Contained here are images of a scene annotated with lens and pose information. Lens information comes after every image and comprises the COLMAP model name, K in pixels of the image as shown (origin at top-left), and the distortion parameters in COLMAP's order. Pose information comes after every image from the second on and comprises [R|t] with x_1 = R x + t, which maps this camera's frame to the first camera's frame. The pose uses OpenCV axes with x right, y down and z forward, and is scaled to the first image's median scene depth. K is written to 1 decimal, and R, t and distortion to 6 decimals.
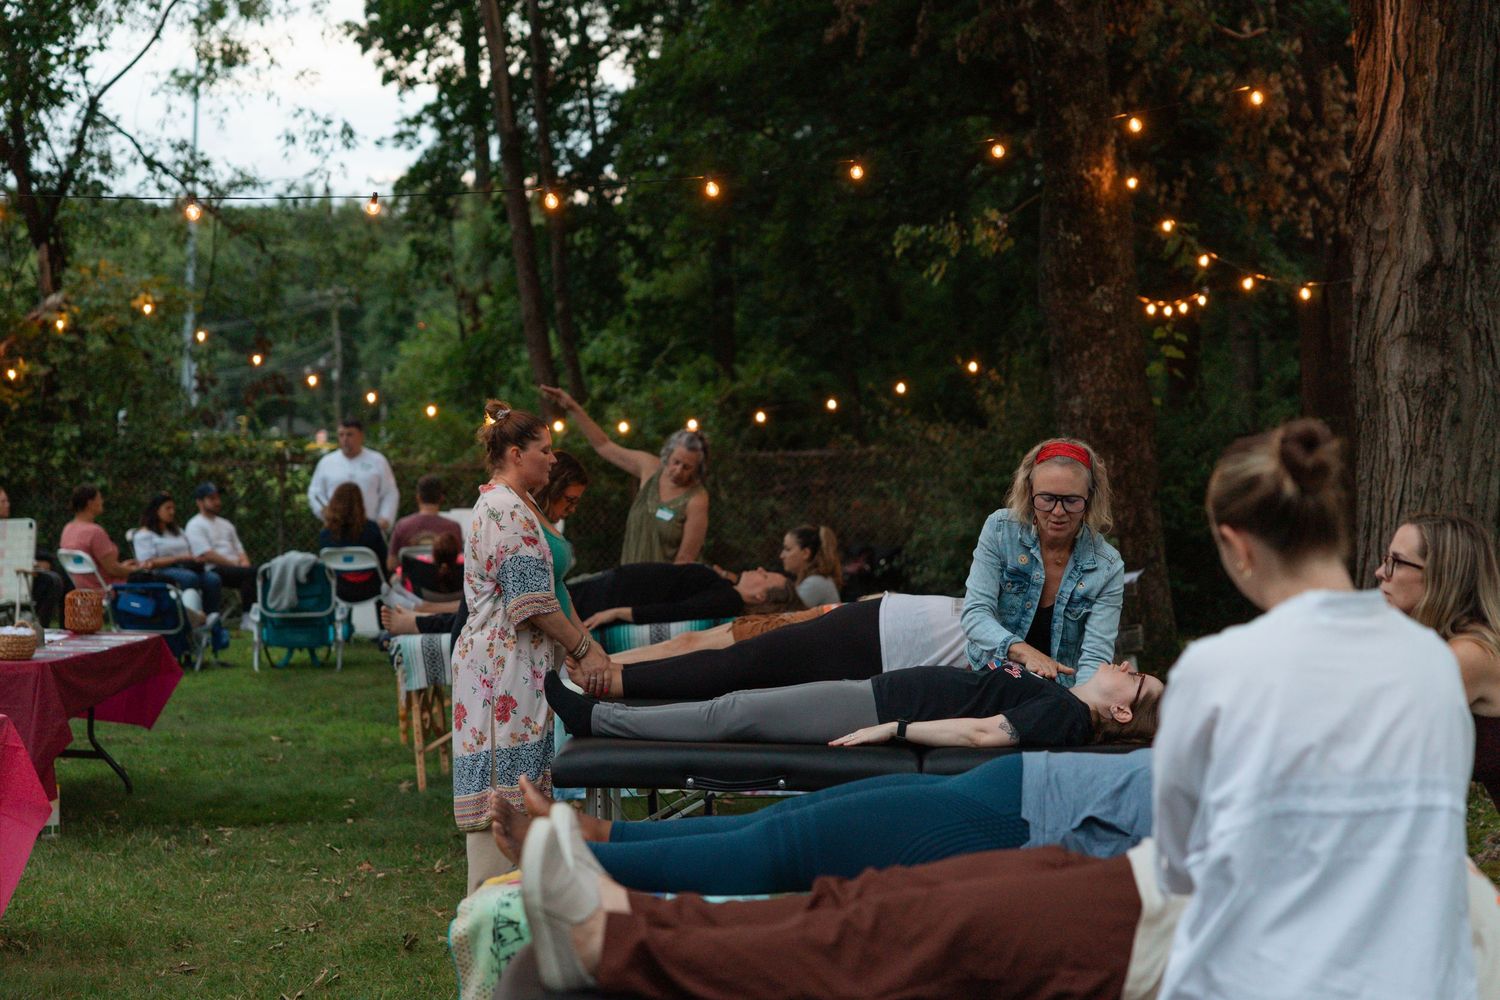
lens RADIAL K [[3017.0, 0, 750.2], [0, 3017.0, 494.1], [0, 0, 1]] dist [-0.038986, 0.000000]
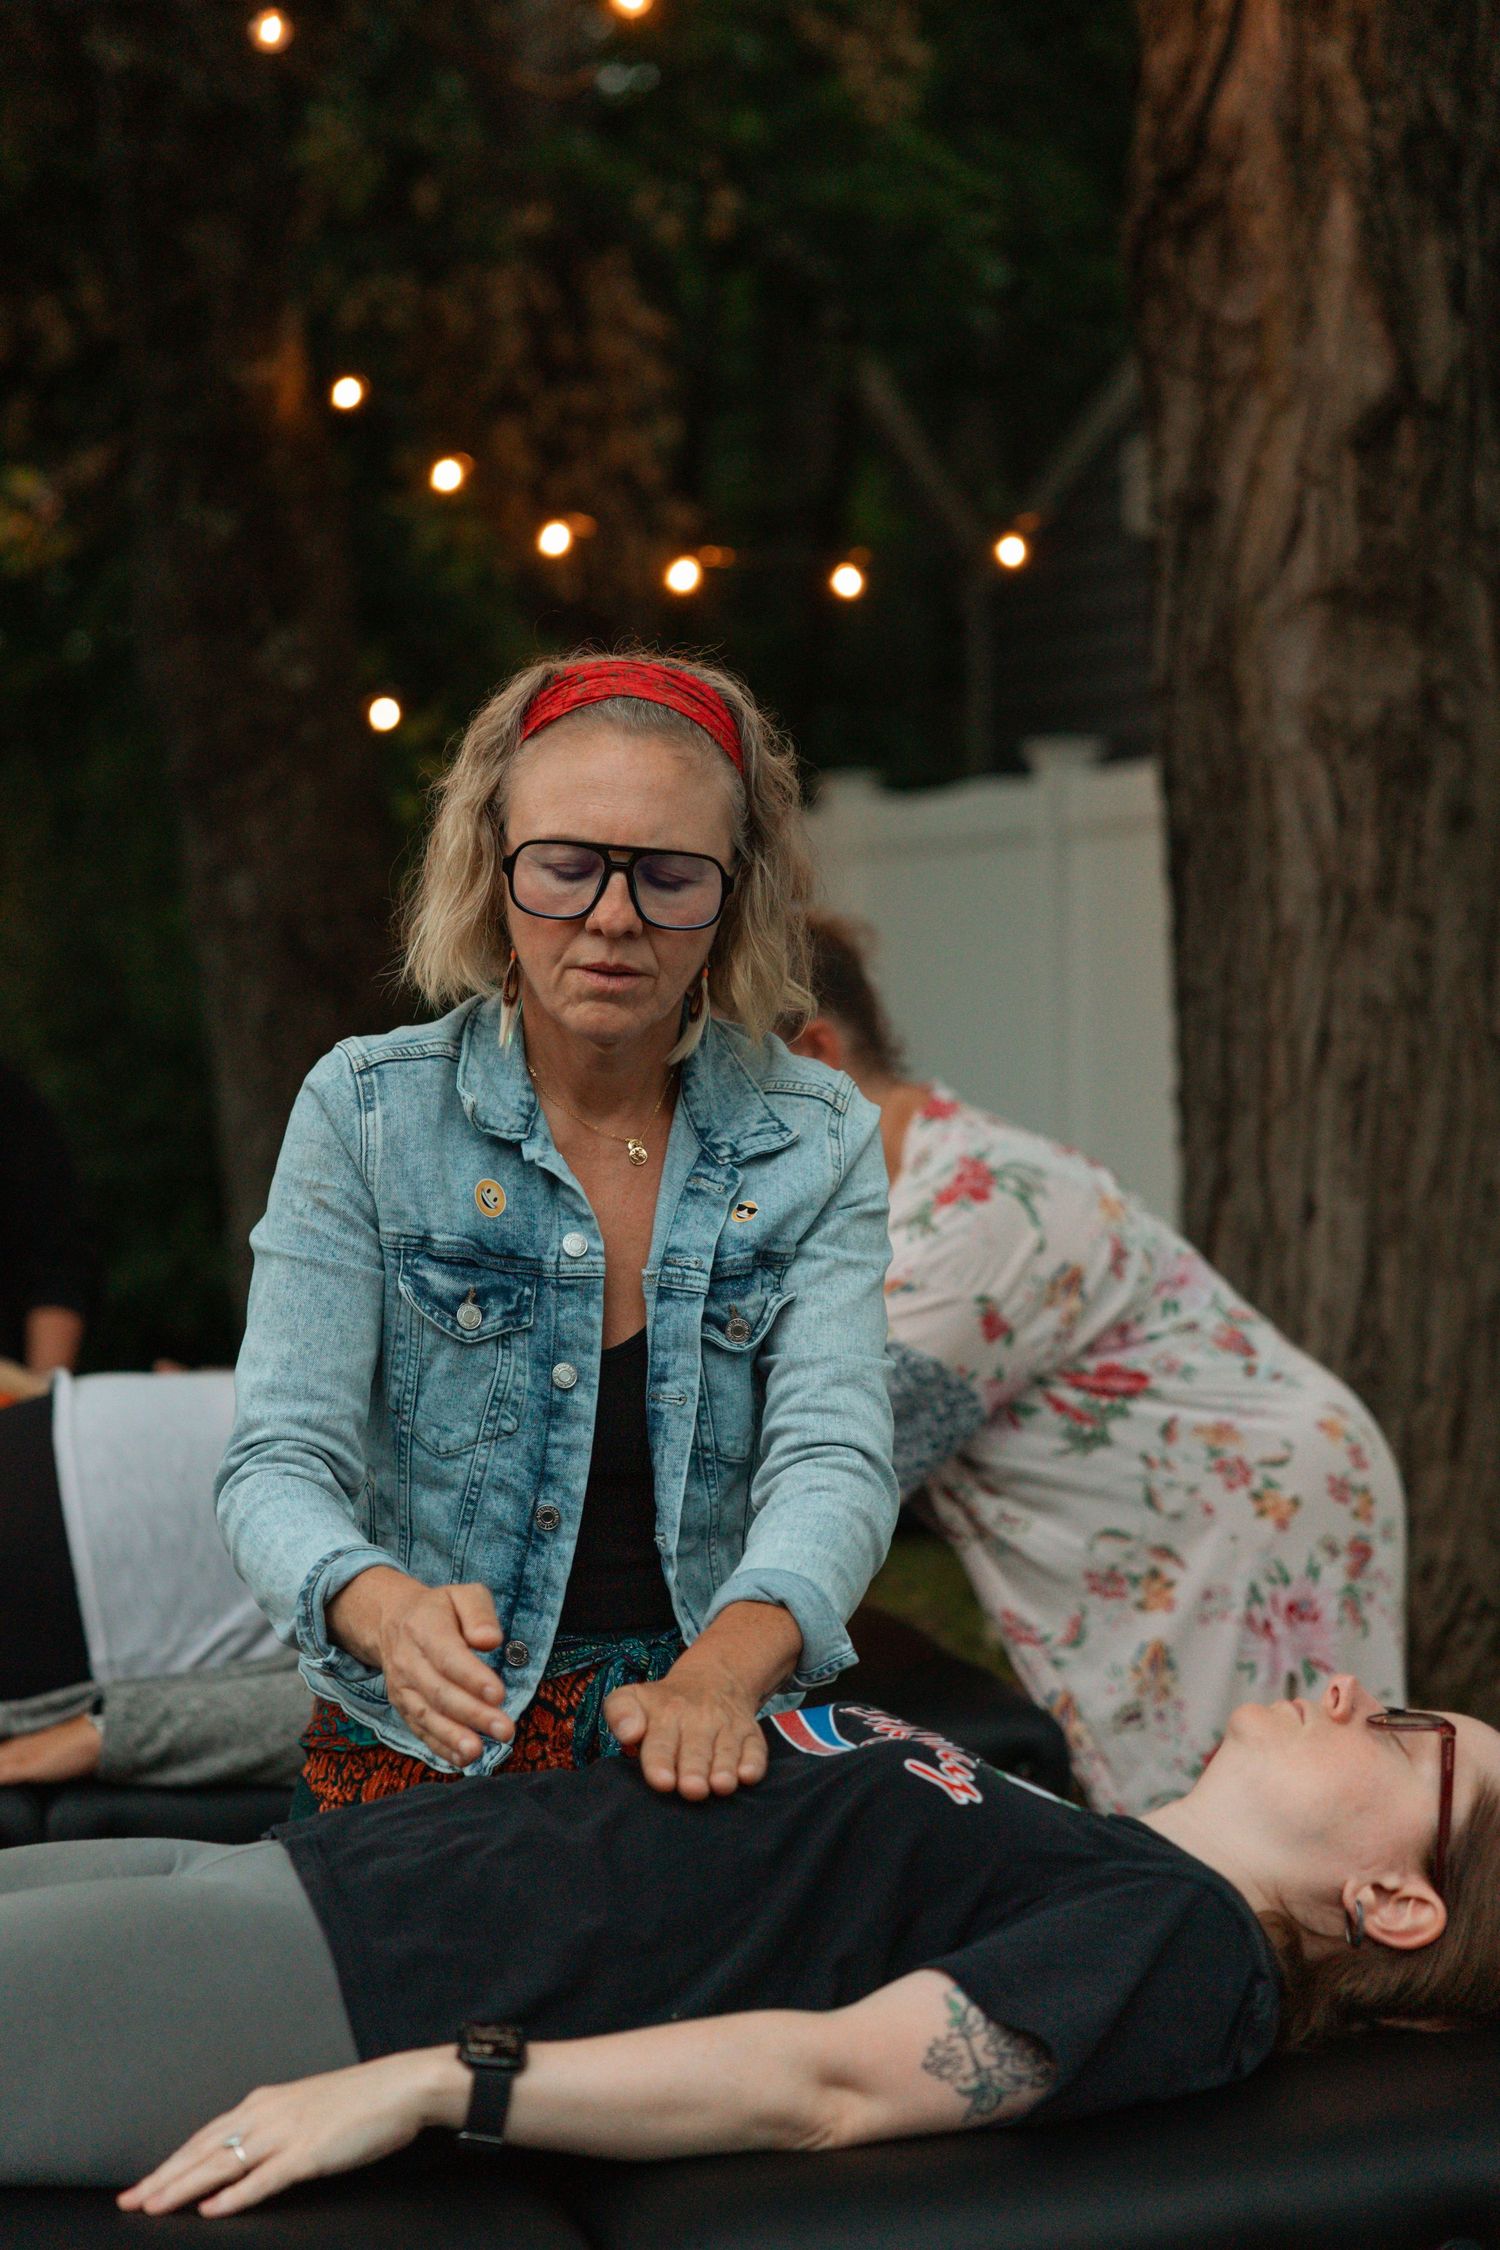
lens RADIAL K [[4525.5, 0, 738.4], [0, 4525.5, 1127.5], [0, 0, 1]] dist [-0.038986, 0.000000]
pose [[0.960319, -0.048879, 0.274588, -0.011014], [0.048703, 0.998785, 0.007461, 0.005814], [-0.274619, 0.006208, 0.961533, 0.474780]]
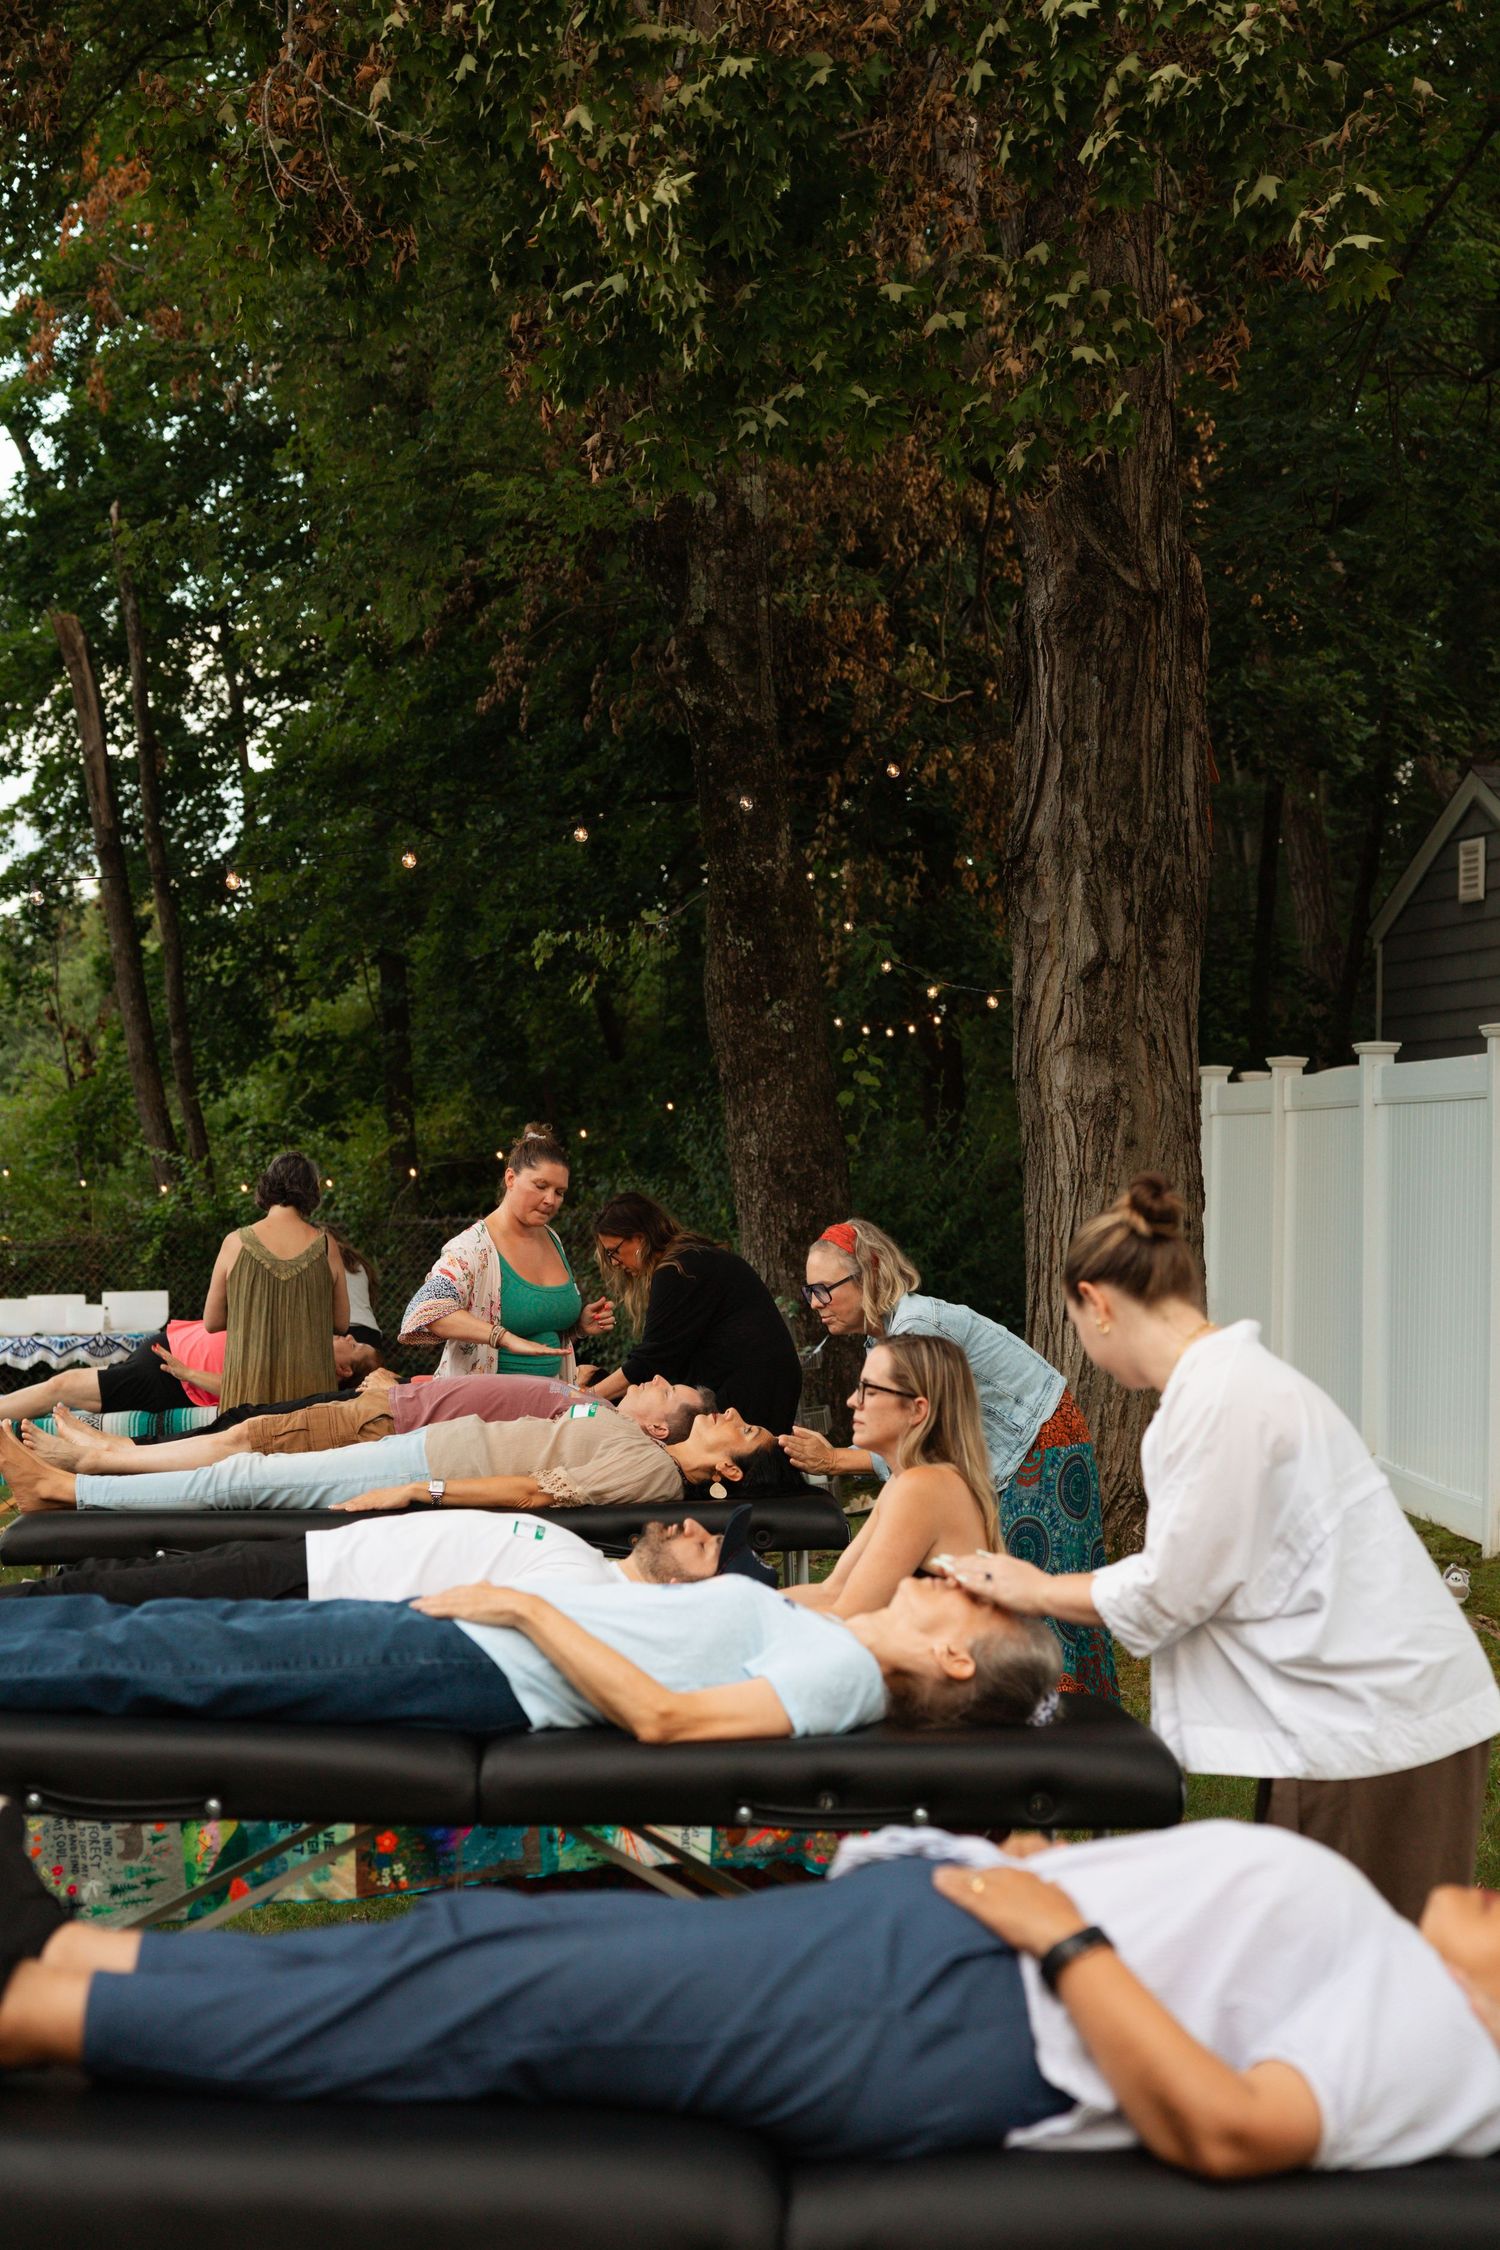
lens RADIAL K [[3847.2, 0, 758.4], [0, 3847.2, 1124.9], [0, 0, 1]] dist [-0.018340, 0.000000]
pose [[0.997442, -0.015440, 0.069789, 0.051864], [0.018425, 0.998934, -0.042336, 0.014804], [-0.069061, 0.043514, 0.996663, -0.084196]]
